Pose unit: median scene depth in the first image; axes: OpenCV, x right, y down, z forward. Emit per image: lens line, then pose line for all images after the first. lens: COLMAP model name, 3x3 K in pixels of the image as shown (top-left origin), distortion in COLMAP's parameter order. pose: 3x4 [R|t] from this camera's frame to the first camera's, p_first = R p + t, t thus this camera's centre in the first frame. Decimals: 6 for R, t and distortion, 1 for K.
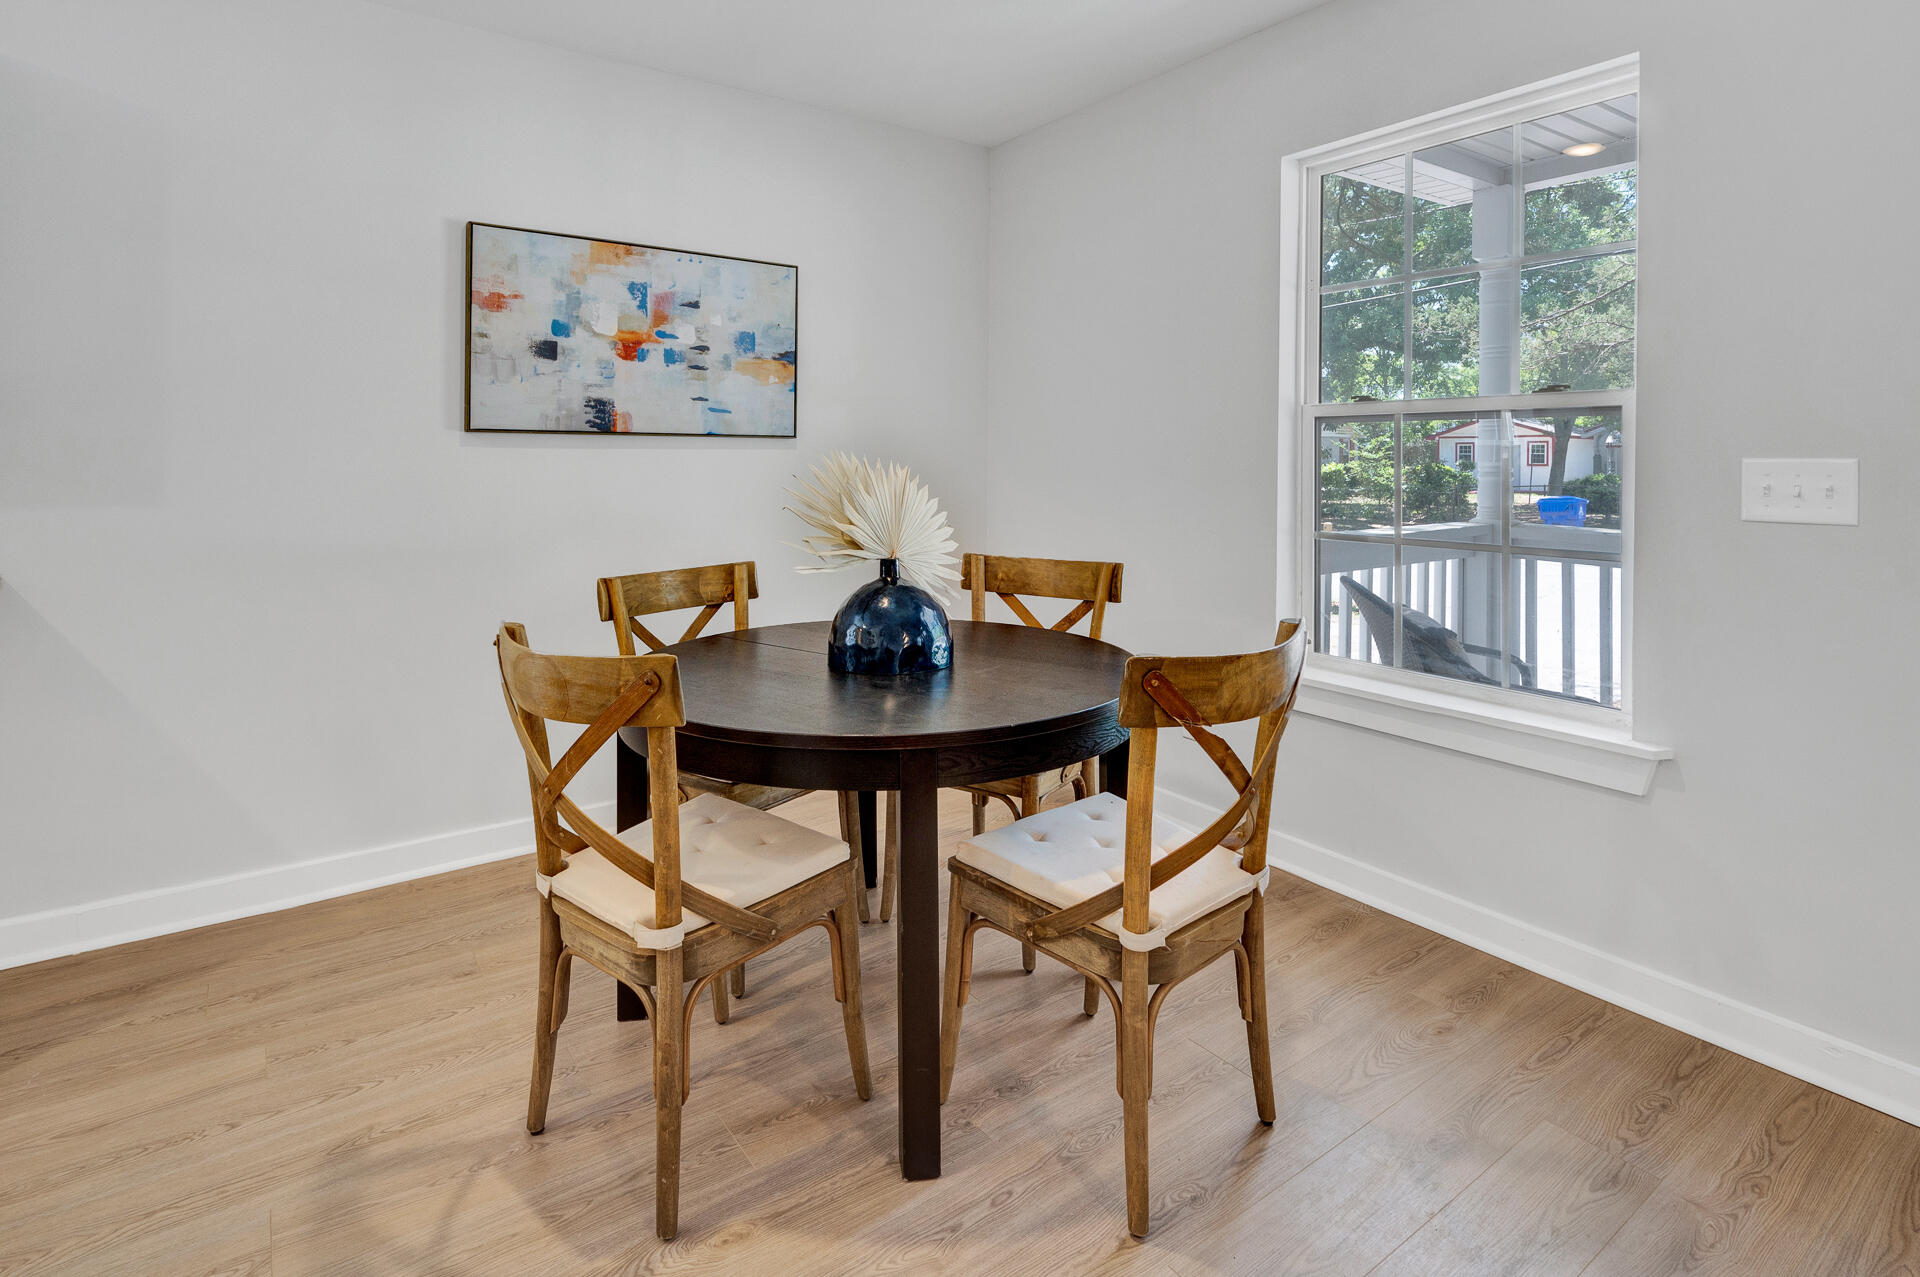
lens RADIAL K [[958.0, 0, 914.5], [0, 958.0, 456.6], [0, 0, 1]] dist [-0.005079, -0.000132]
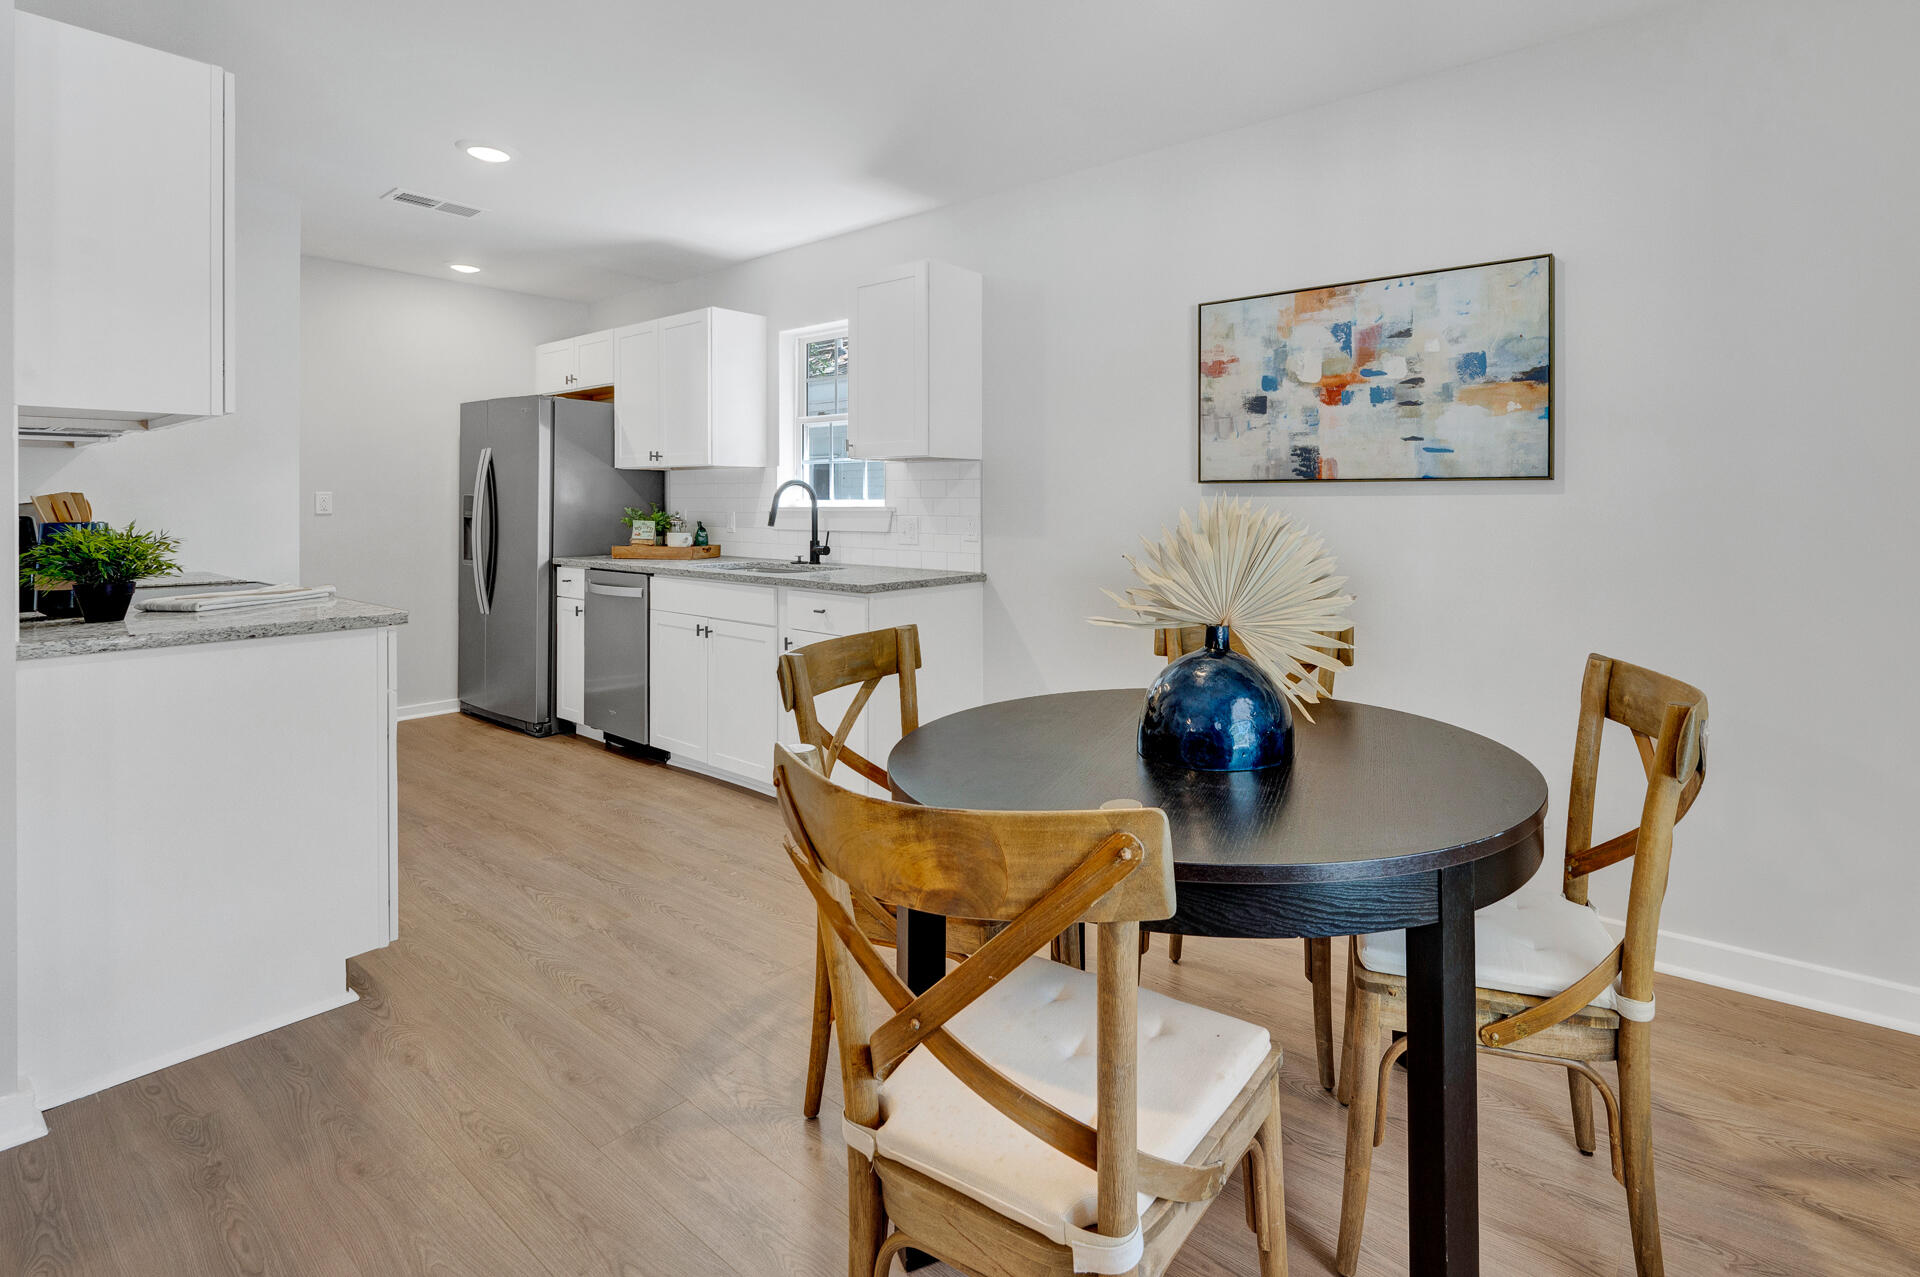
lens RADIAL K [[897.6, 0, 1062.9], [0, 897.6, 503.4], [0, 0, 1]] dist [-0.000341, 0.000097]
pose [[0.316717, -0.004786, -0.948508, 0.489029], [0.000394, 0.999988, -0.004914, 0.003920], [0.948520, 0.001182, 0.316715, 0.458787]]
